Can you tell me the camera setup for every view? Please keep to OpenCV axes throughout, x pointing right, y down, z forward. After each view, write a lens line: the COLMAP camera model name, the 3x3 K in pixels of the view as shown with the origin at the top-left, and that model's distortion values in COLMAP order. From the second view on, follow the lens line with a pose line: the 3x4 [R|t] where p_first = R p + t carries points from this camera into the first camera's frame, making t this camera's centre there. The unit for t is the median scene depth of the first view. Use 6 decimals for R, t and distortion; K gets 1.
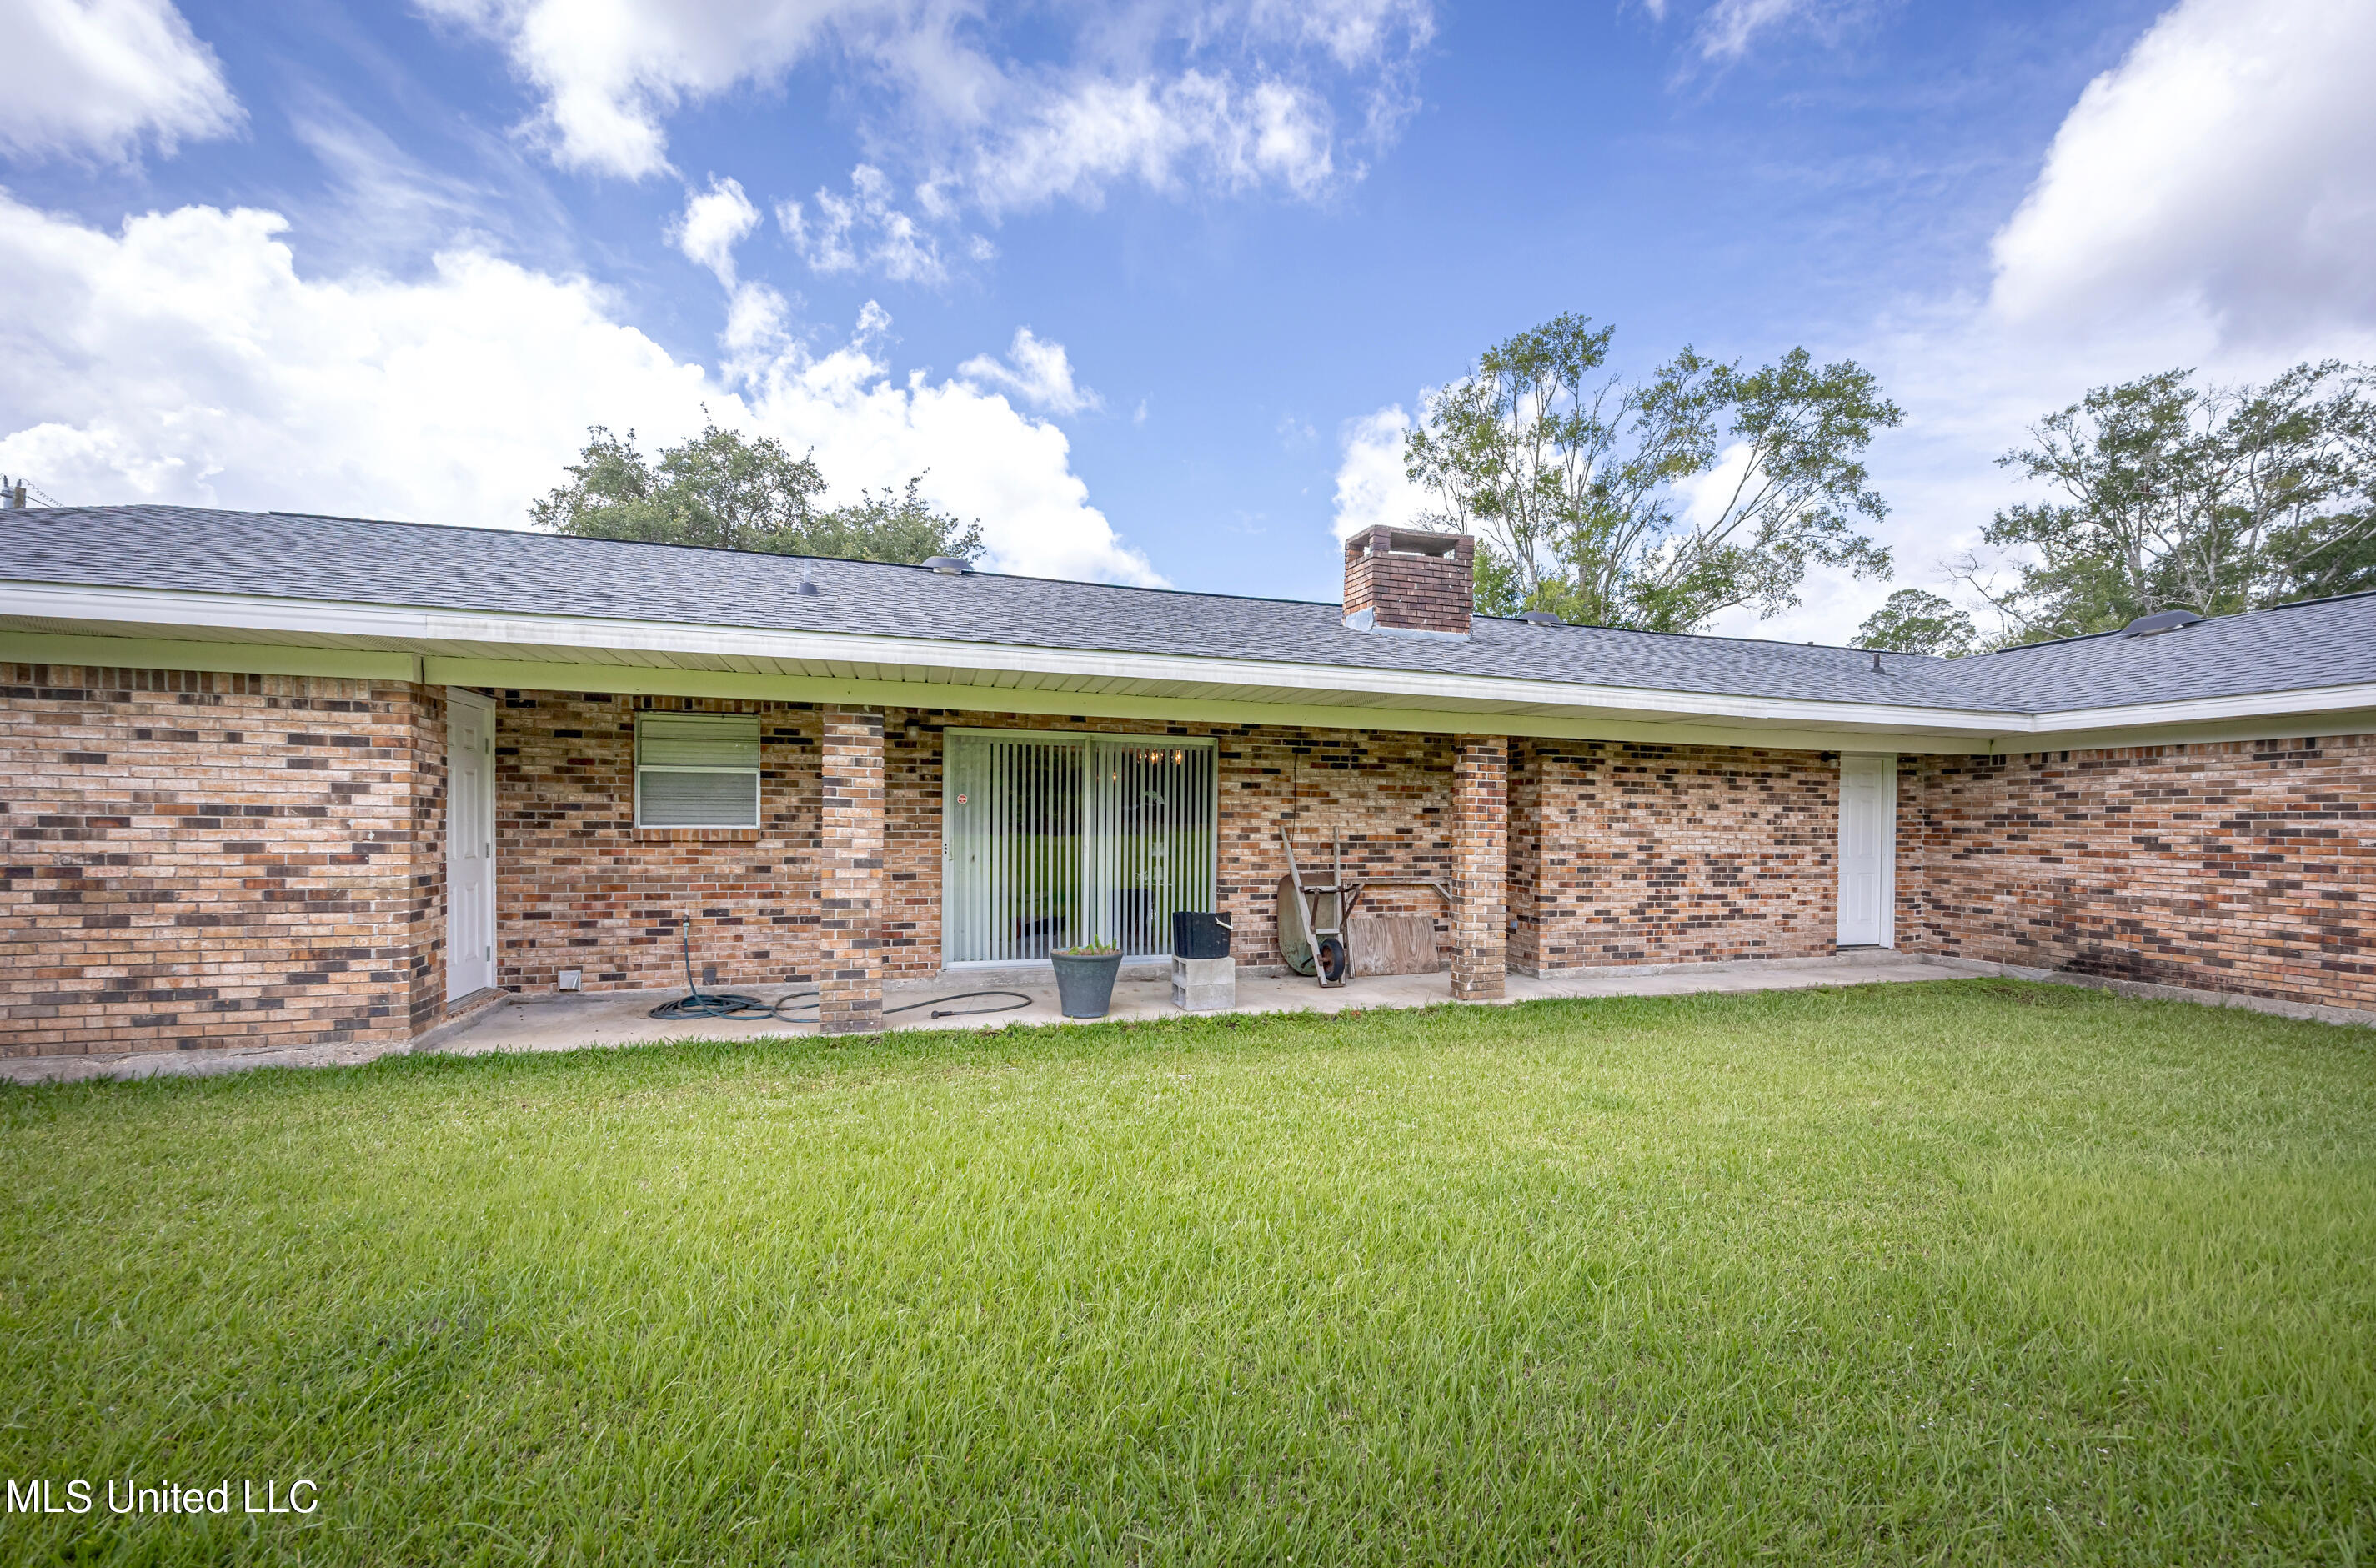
lens RADIAL K [[964.7, 0, 1182.7], [0, 964.7, 830.1], [0, 0, 1]] dist [-0.000946, -0.000704]
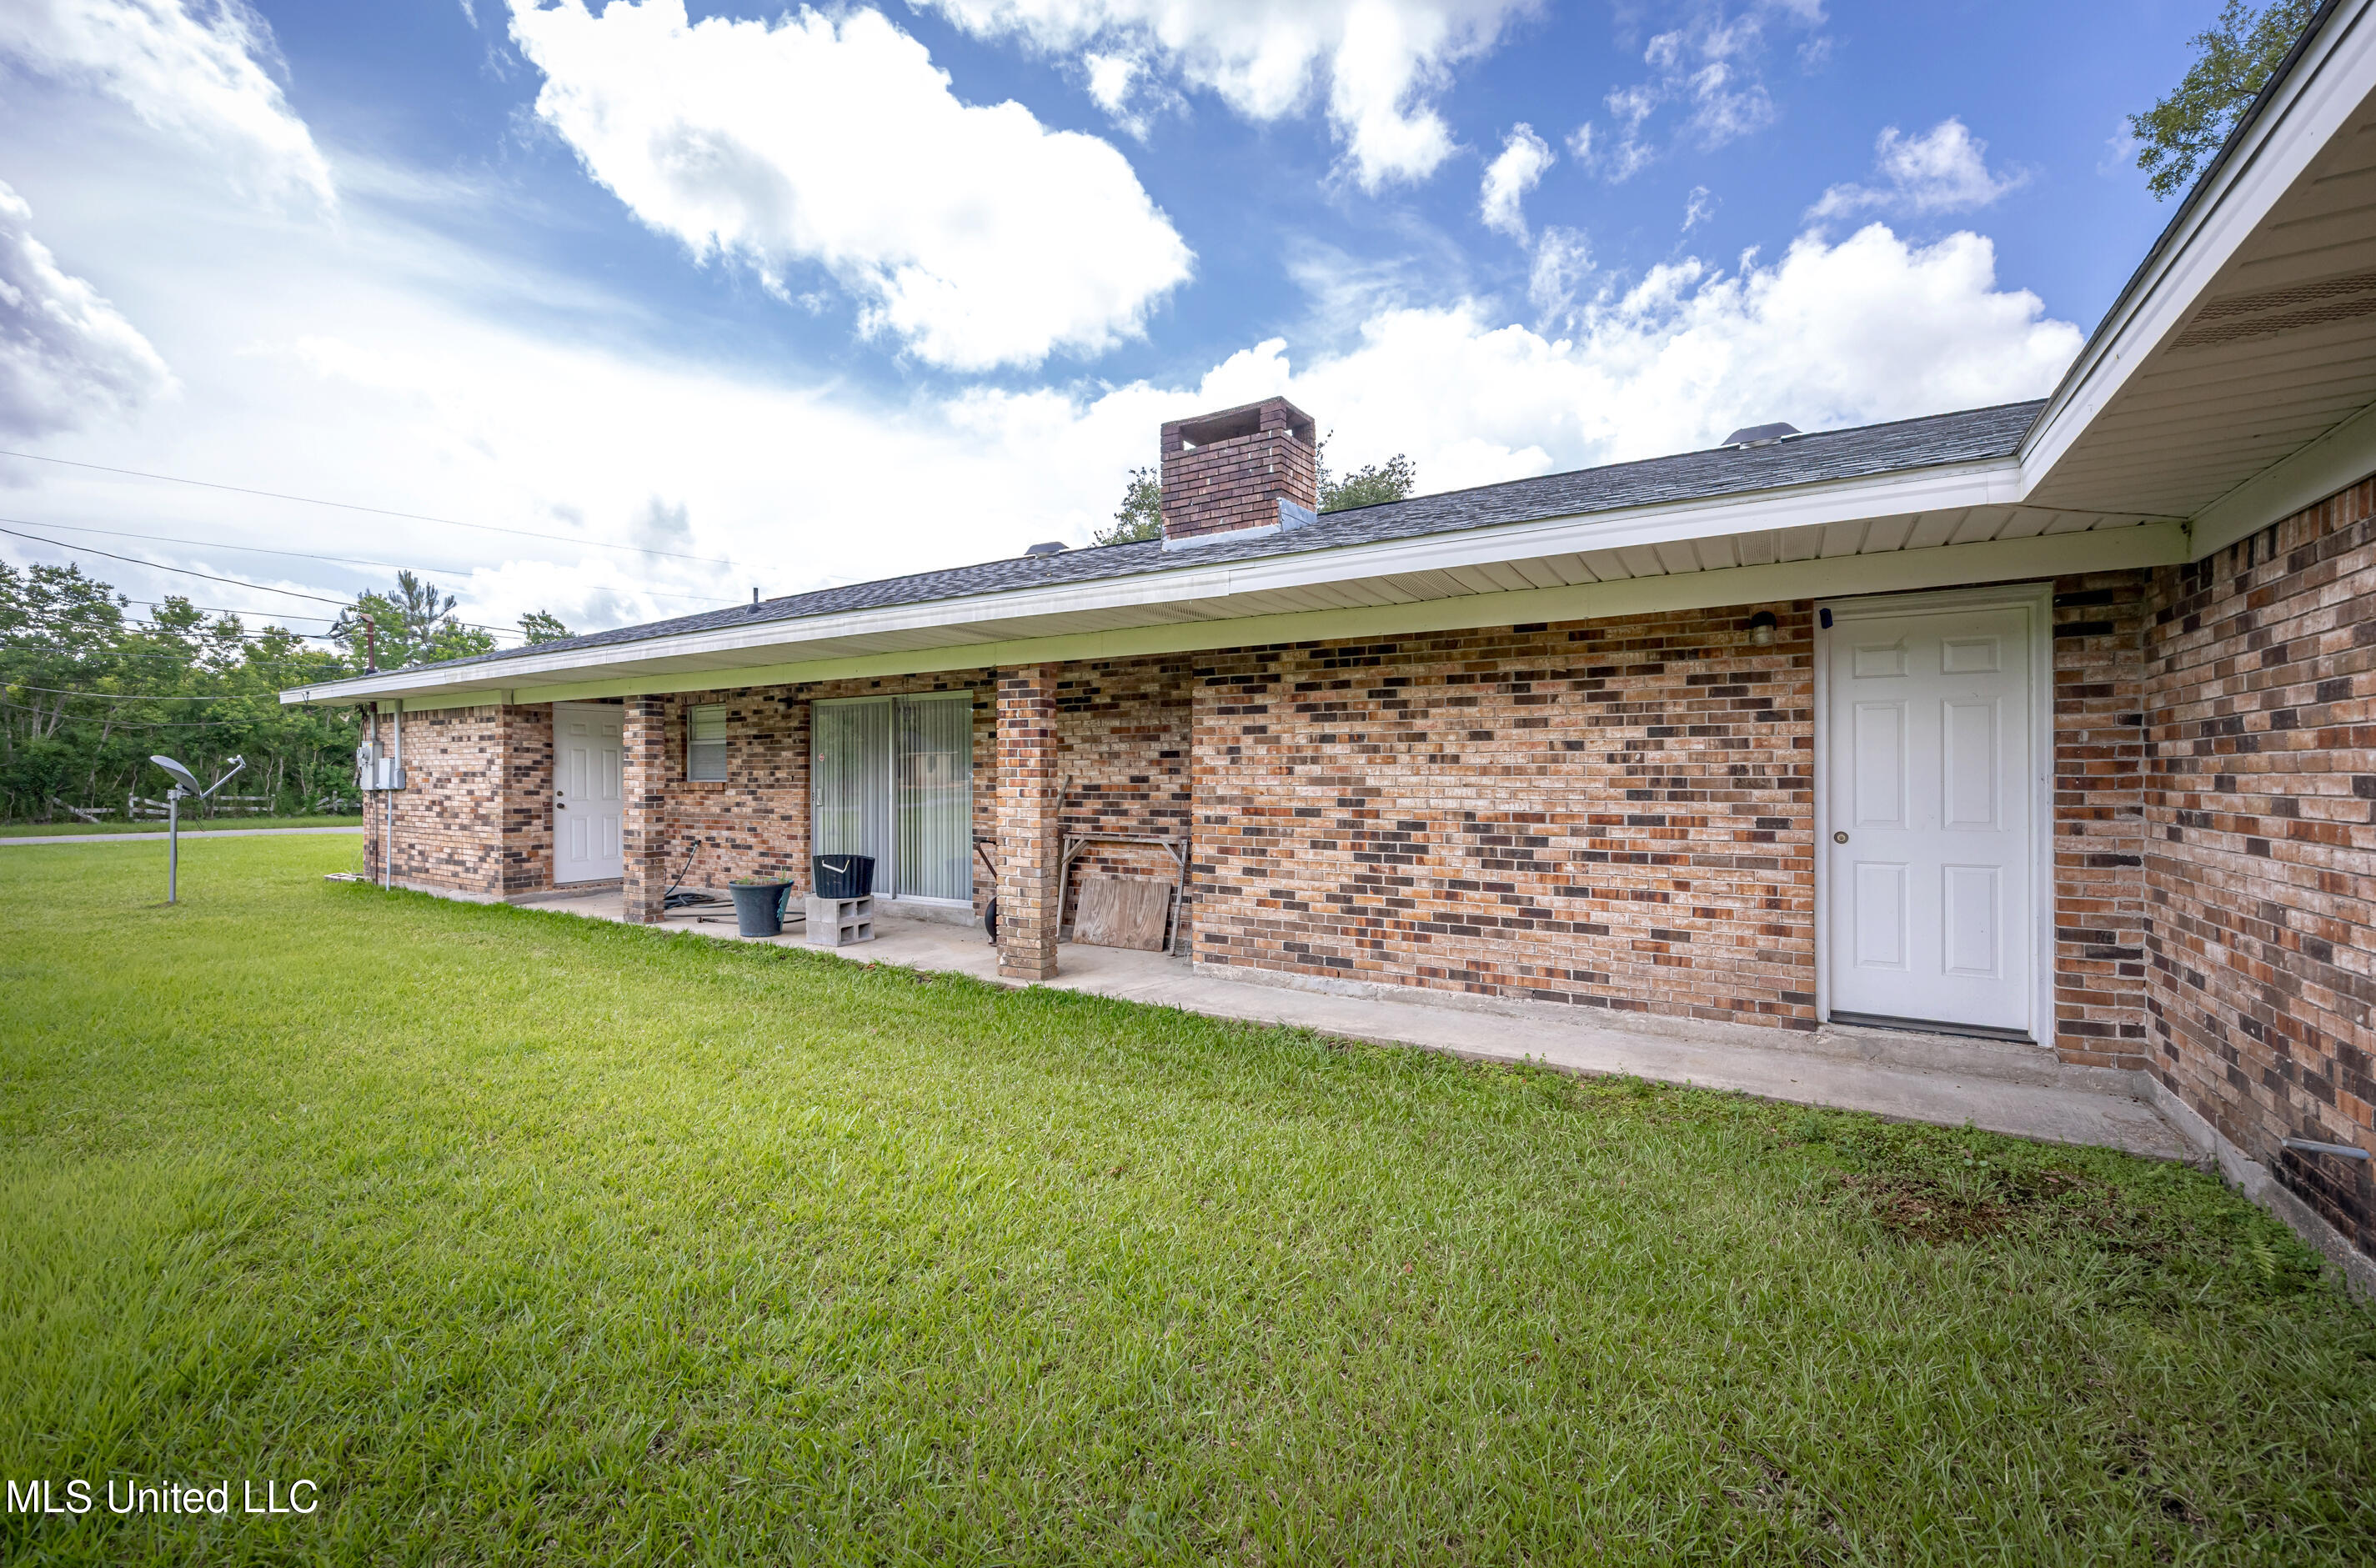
lens RADIAL K [[964.7, 0, 1191.9], [0, 964.7, 775.6], [0, 0, 1]] dist [-0.000946, -0.000704]
pose [[0.651810, -0.011379, -0.758297, 0.910598], [0.004839, 0.999929, -0.010846, 0.006904], [0.758367, 0.003400, 0.651819, 0.486378]]
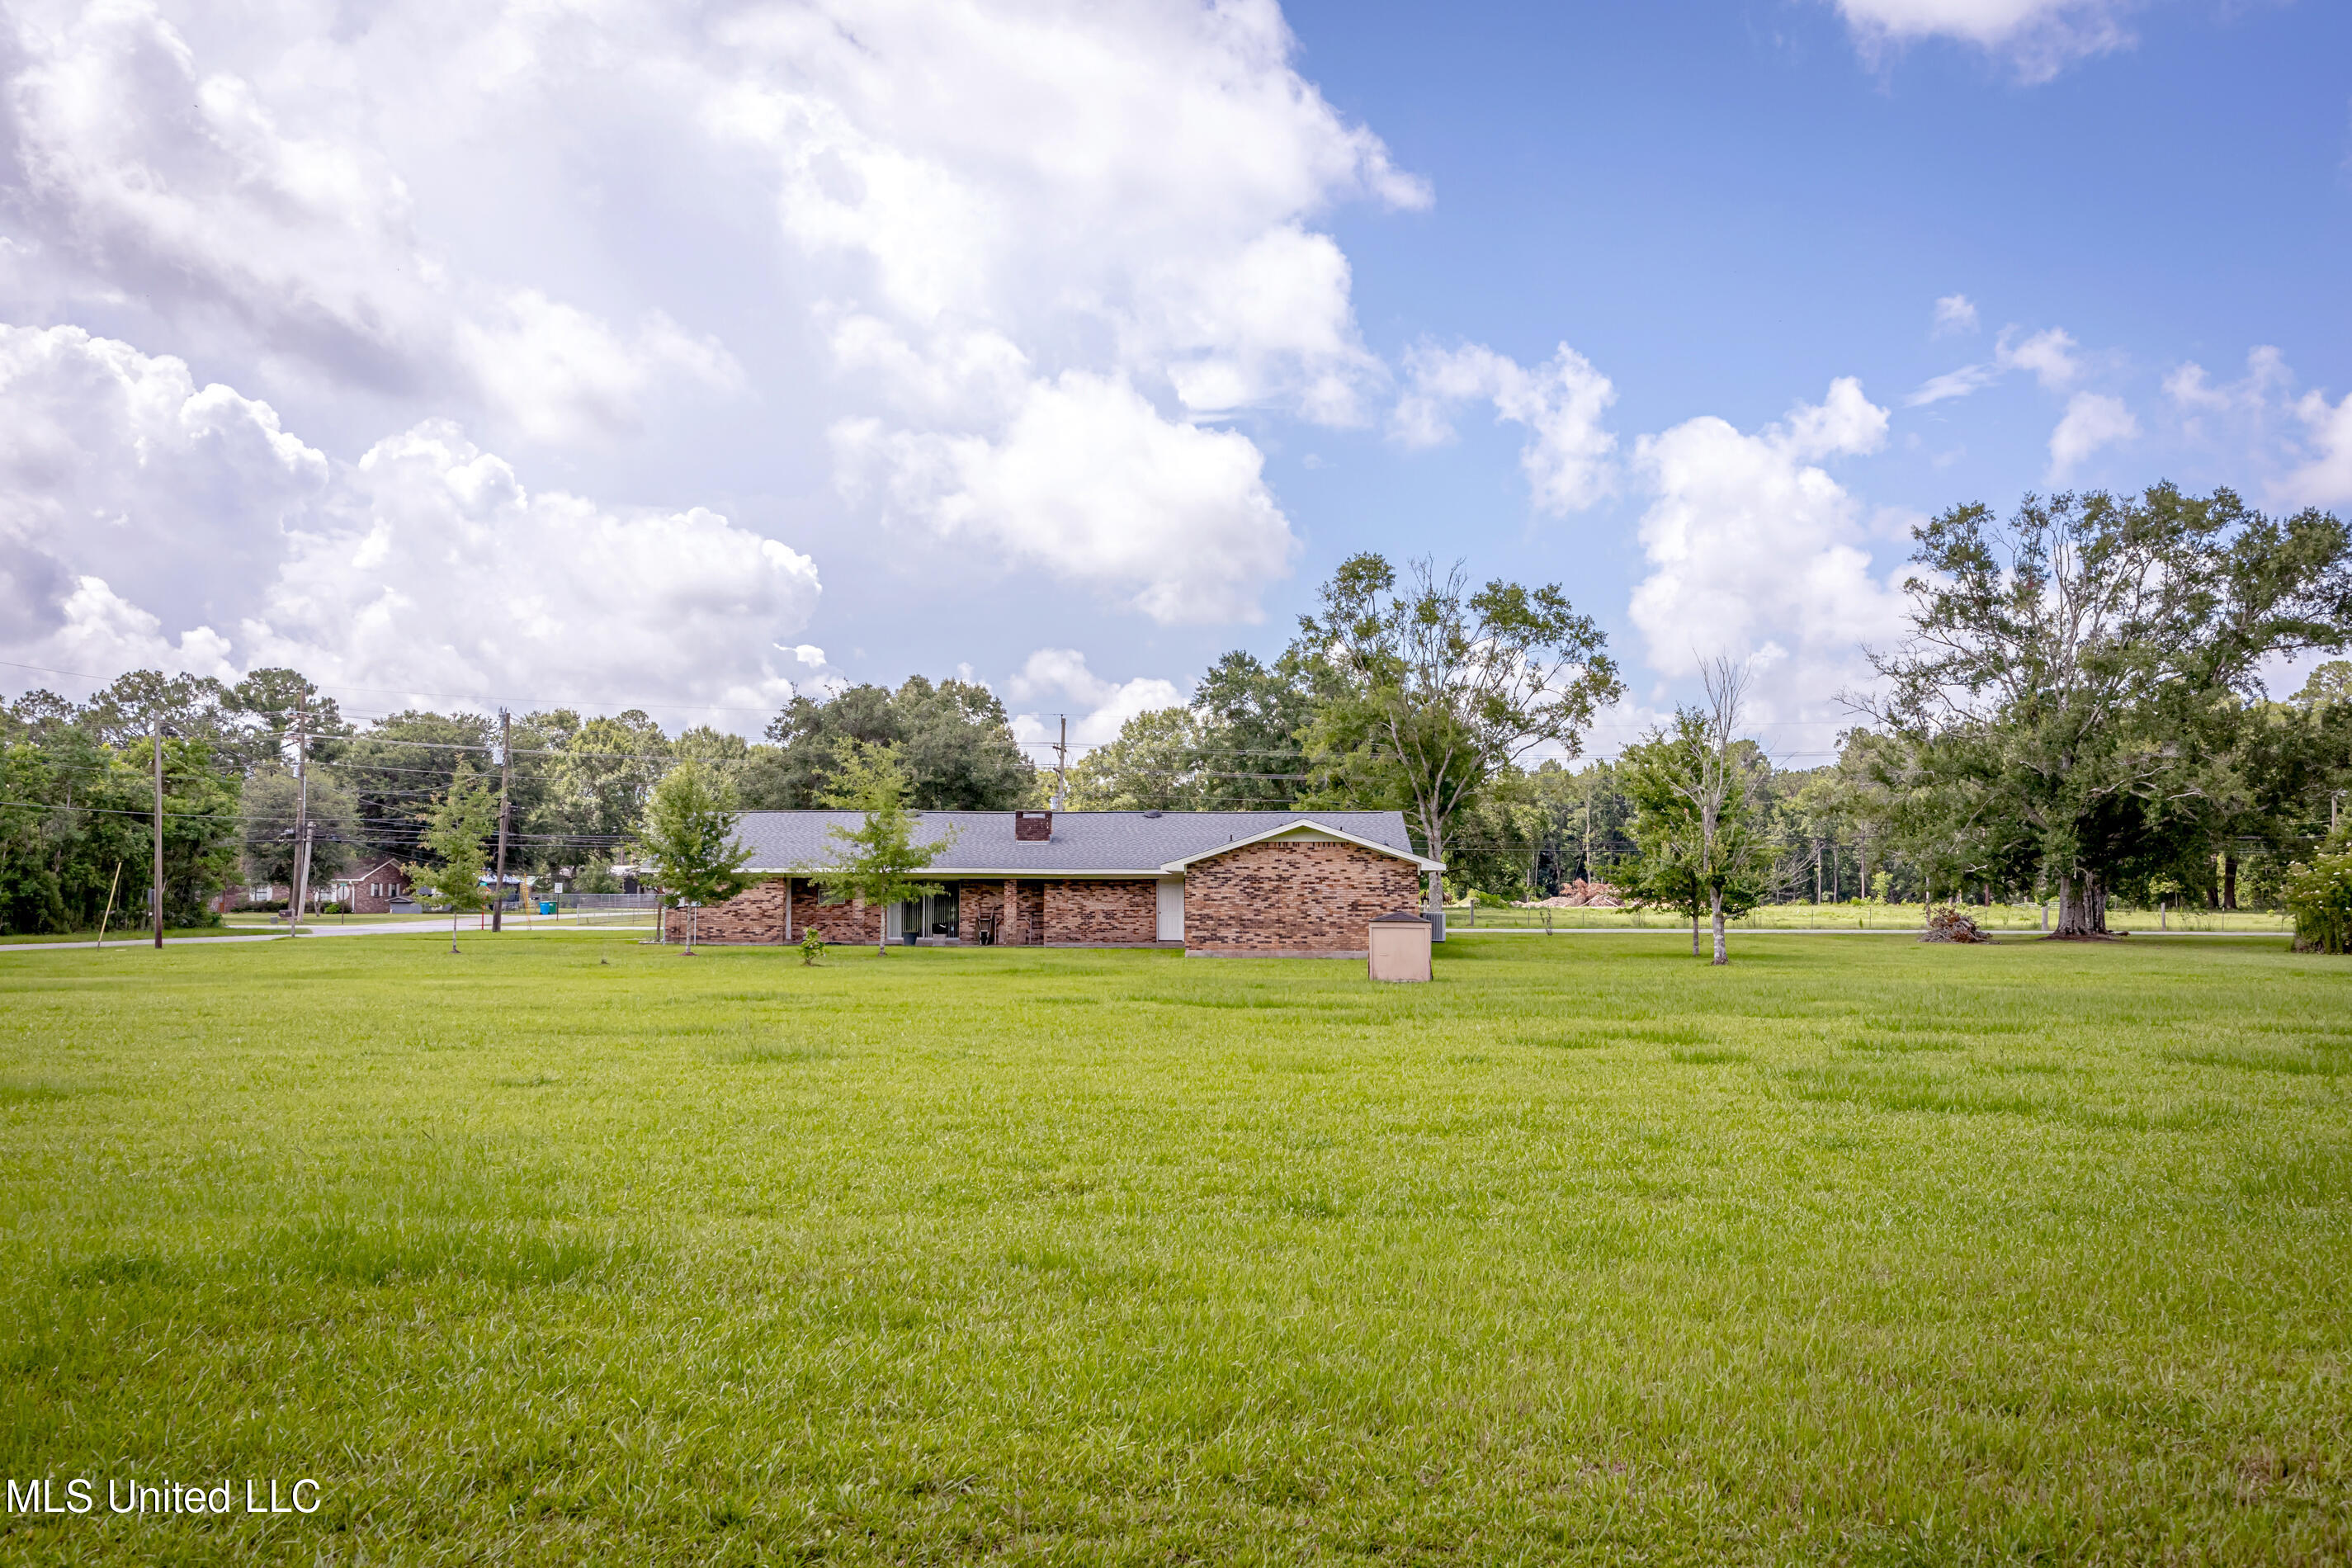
lens RADIAL K [[2121.5, 0, 1174.6], [0, 2121.5, 784.1], [0, 0, 1]] dist [-0.039932, 0.005320]
pose [[0.944508, -0.024644, -0.327564, 3.262057], [0.005969, 0.998305, -0.057894, 0.017548], [0.328435, 0.052726, 0.943054, -5.984330]]
